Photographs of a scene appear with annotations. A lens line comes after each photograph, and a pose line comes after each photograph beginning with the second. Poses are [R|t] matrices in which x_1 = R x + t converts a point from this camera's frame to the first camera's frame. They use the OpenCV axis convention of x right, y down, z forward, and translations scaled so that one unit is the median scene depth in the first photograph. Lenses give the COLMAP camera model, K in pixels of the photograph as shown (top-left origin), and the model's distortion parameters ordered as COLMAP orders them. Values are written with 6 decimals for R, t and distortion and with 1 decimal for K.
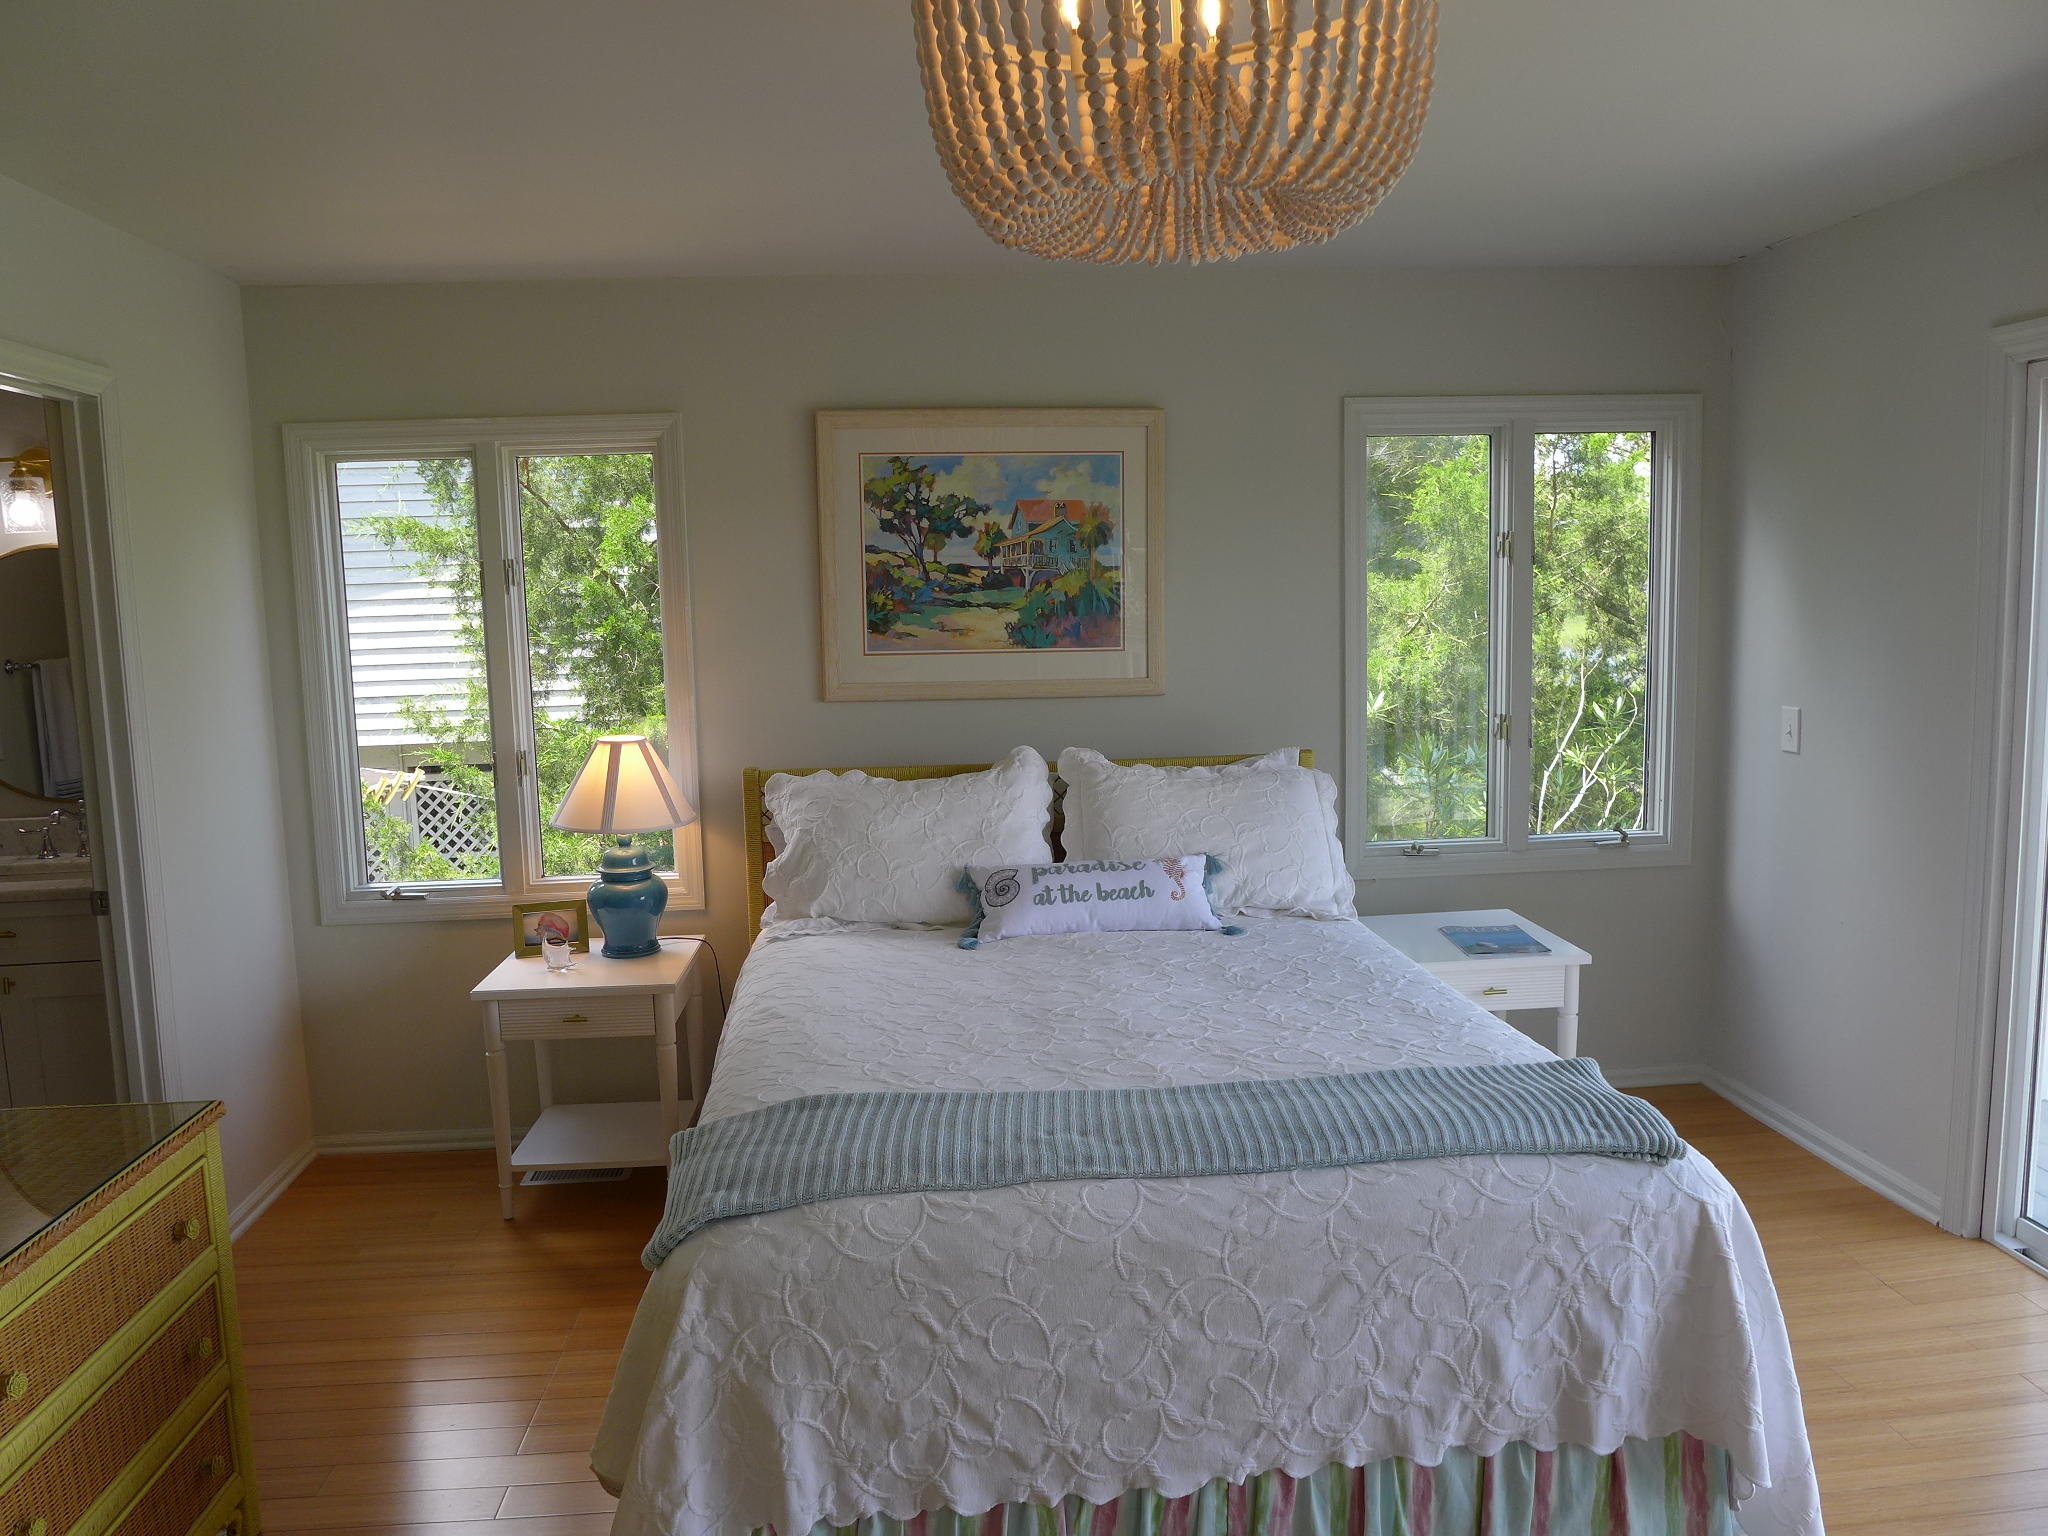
lens RADIAL K [[1465.2, 0, 1026.2], [0, 1465.2, 770.5], [0, 0, 1]] dist [-0.050049, 0.013213]
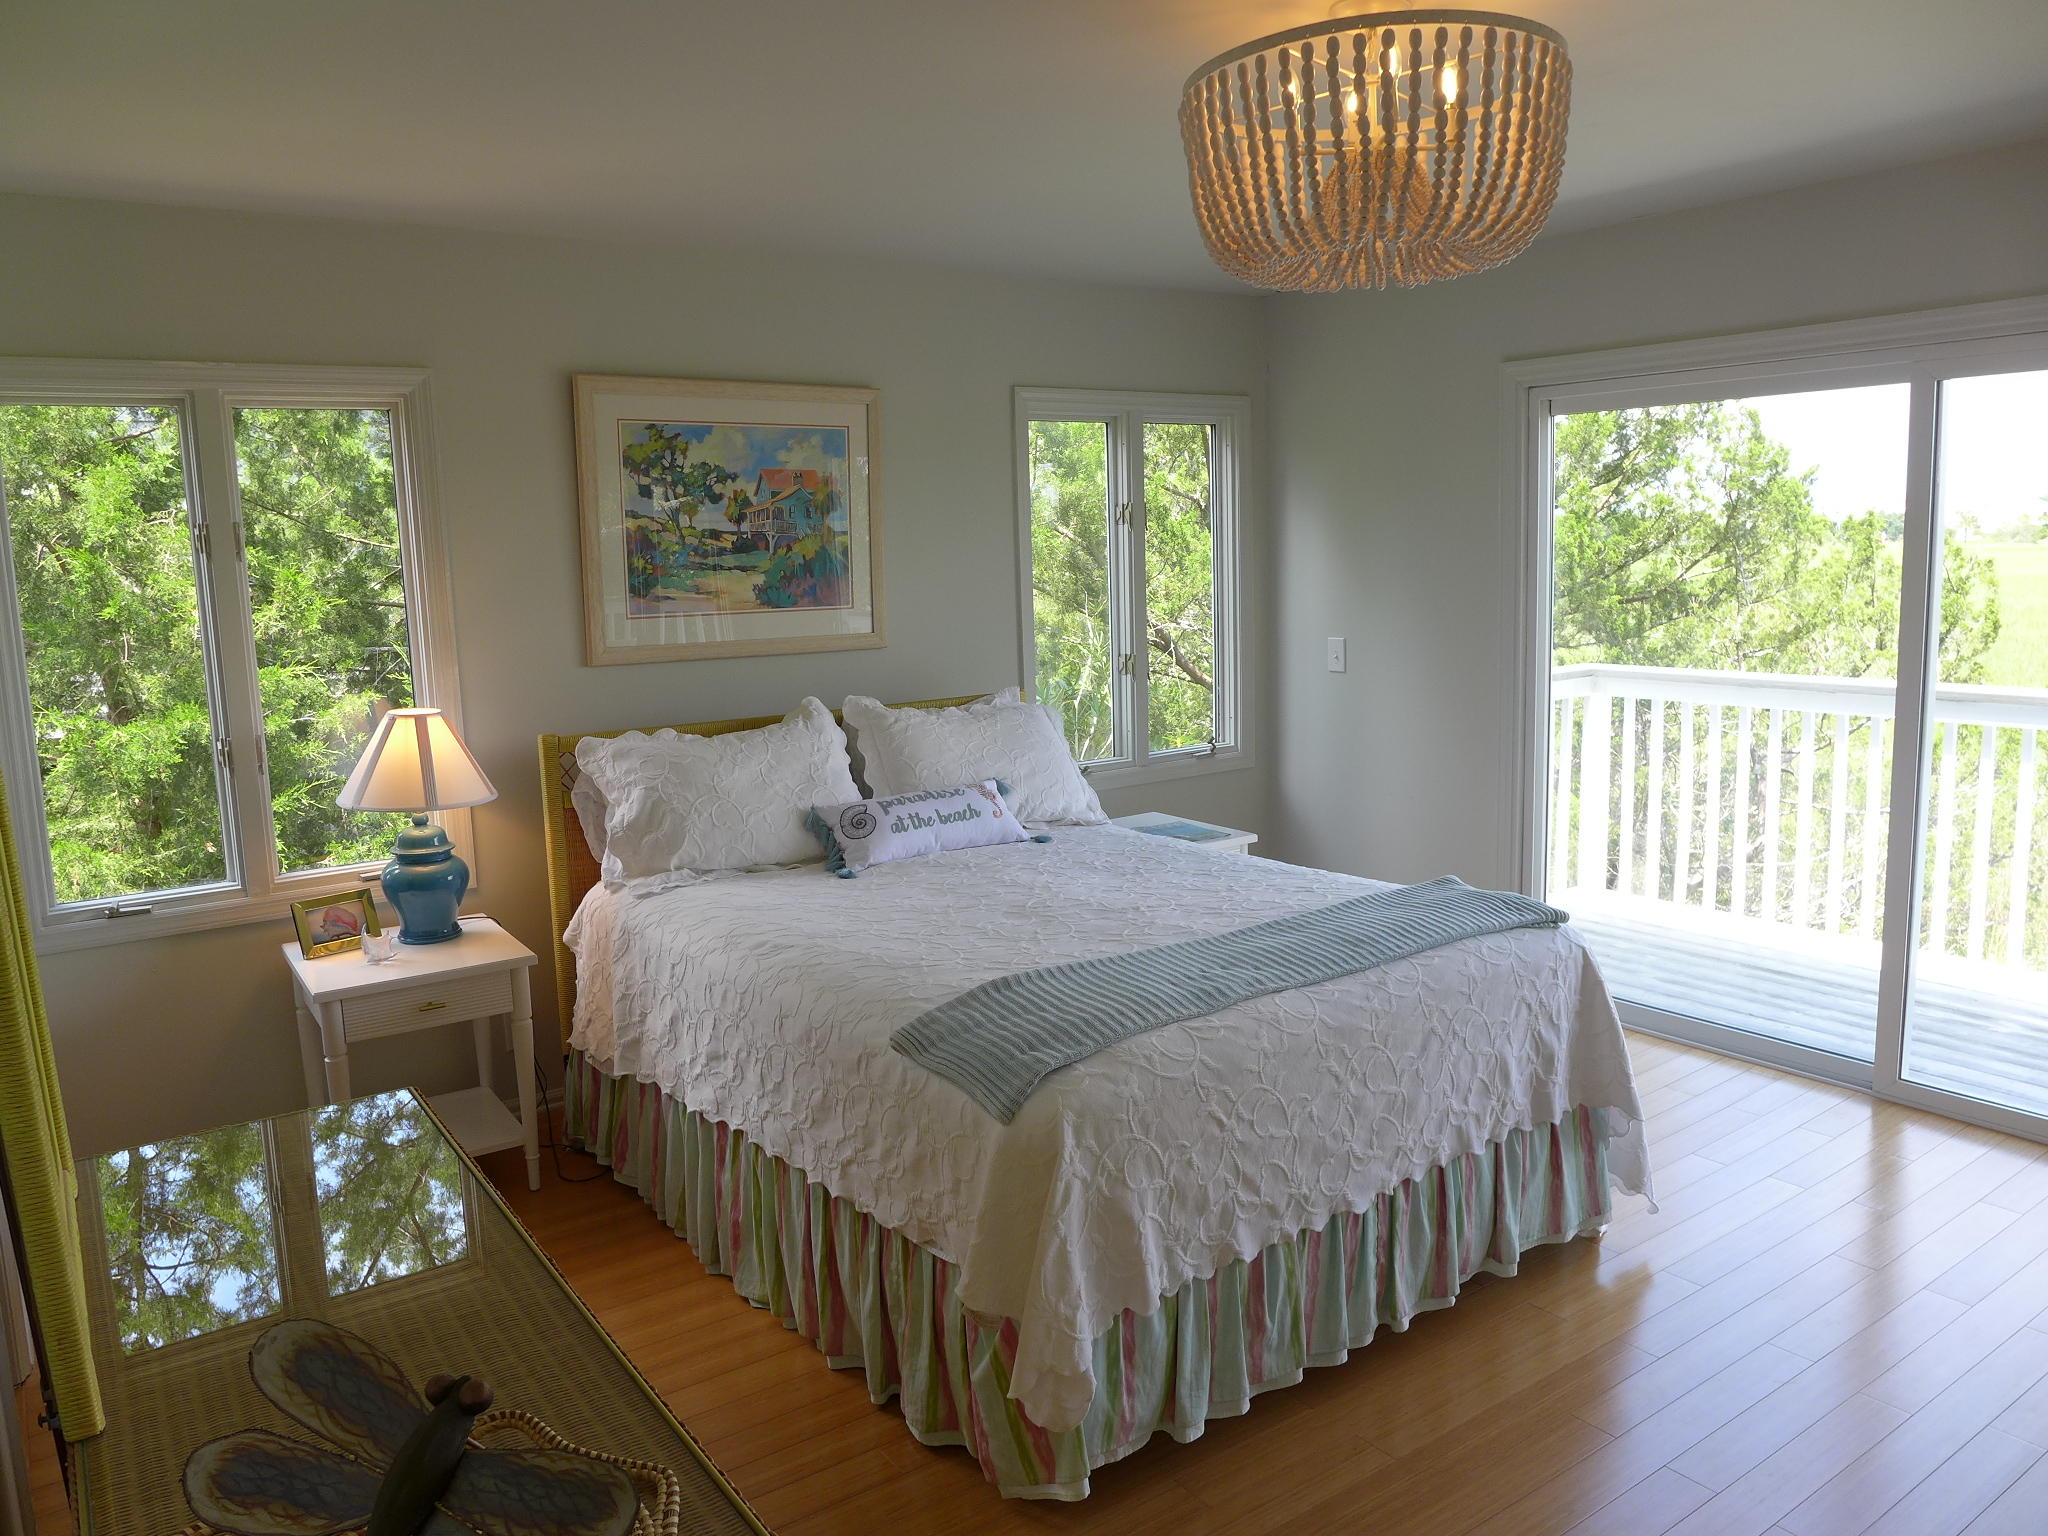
lens RADIAL K [[1465.2, 0, 1003.1], [0, 1465.2, 762.4], [0, 0, 1]] dist [-0.050049, 0.013213]
pose [[0.864718, -0.075226, 0.496592, -0.465650], [0.070853, 0.997103, 0.027670, 0.013007], [-0.497235, 0.011258, 0.867543, -0.007129]]
